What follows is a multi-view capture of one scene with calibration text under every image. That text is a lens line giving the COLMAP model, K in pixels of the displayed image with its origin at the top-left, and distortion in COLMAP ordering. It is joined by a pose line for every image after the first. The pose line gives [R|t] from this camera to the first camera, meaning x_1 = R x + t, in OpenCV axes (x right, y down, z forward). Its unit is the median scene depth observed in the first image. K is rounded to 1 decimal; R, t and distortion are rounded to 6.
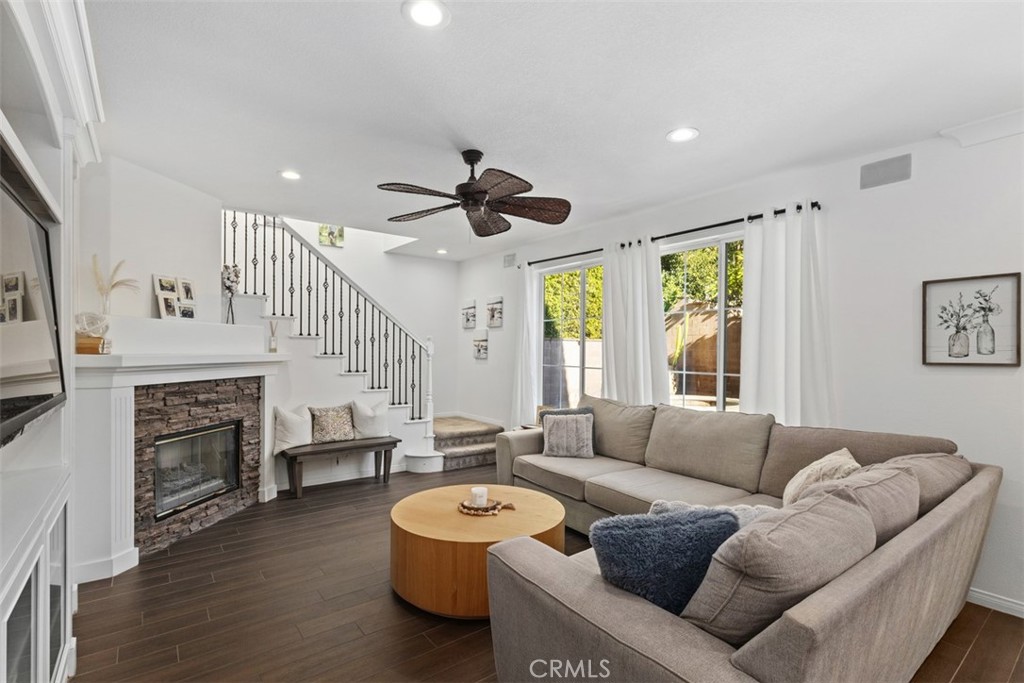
lens RADIAL K [[479.7, 0, 512.6], [0, 479.7, 353.0], [0, 0, 1]] dist [0.007453, 0.000676]
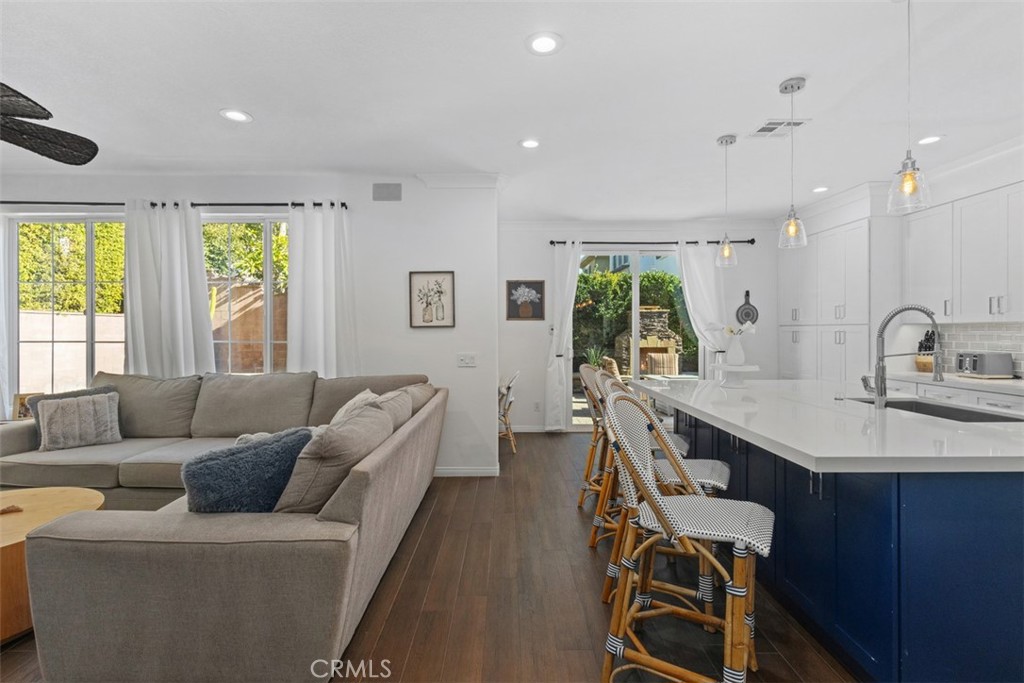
lens RADIAL K [[471.2, 0, 509.1], [0, 471.2, 338.8], [0, 0, 1]] dist [0.005526, 0.000605]
pose [[0.604929, -0.023975, 0.795918, -0.118089], [0.013492, 0.999712, 0.019860, 0.032121], [-0.796165, -0.001275, 0.605078, -0.117637]]
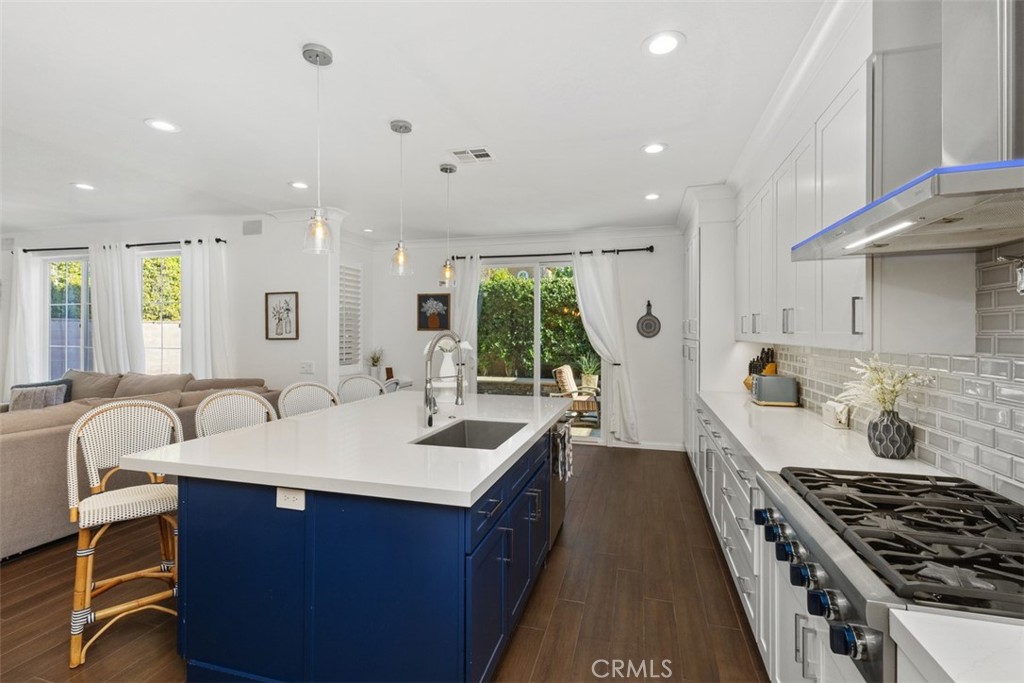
lens RADIAL K [[471.2, 0, 509.1], [0, 471.2, 338.8], [0, 0, 1]] dist [0.005526, 0.000605]
pose [[0.804313, -0.014342, 0.594033, 0.499817], [0.007574, 0.999875, 0.013885, 0.004574], [-0.594157, -0.006669, 0.804321, -0.892327]]
